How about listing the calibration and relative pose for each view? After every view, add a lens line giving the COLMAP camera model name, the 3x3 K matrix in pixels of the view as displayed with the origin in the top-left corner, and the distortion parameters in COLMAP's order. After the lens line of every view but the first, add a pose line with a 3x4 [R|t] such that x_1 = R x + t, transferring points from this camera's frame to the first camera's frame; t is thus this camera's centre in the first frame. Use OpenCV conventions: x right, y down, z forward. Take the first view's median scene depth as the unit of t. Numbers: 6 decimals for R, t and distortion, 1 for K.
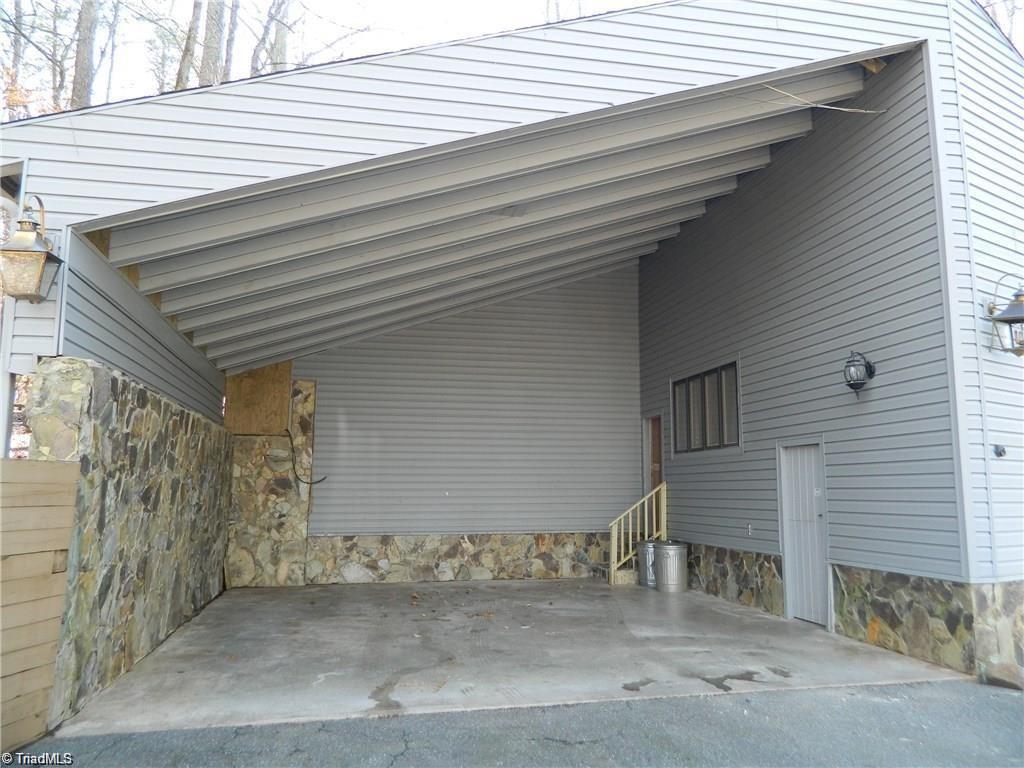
lens RADIAL K [[749.8, 0, 512.0], [0, 749.8, 384.0], [0, 0, 1]] dist [0.000791, -0.004636]
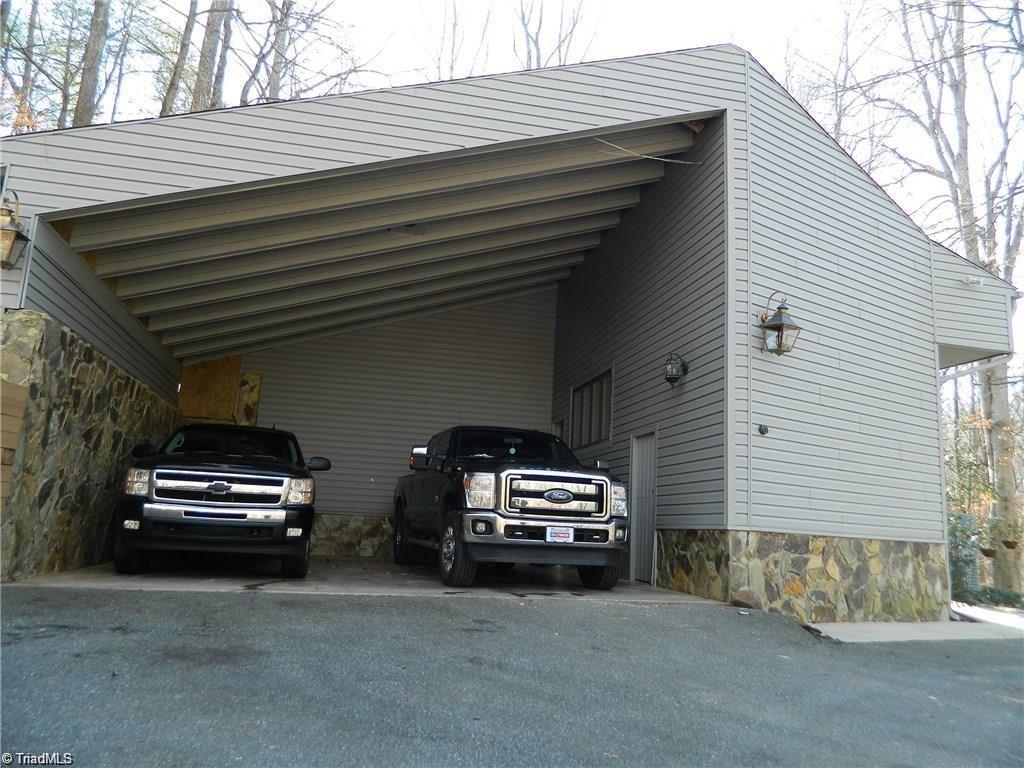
lens RADIAL K [[752.7, 0, 512.0], [0, 752.7, 384.0], [0, 0, 1]] dist [0.001277, -0.001309]
pose [[0.998893, 0.046952, 0.002828, 0.219850], [-0.046743, 0.997567, -0.051727, 0.098415], [-0.005250, 0.051537, 0.998657, -0.274485]]
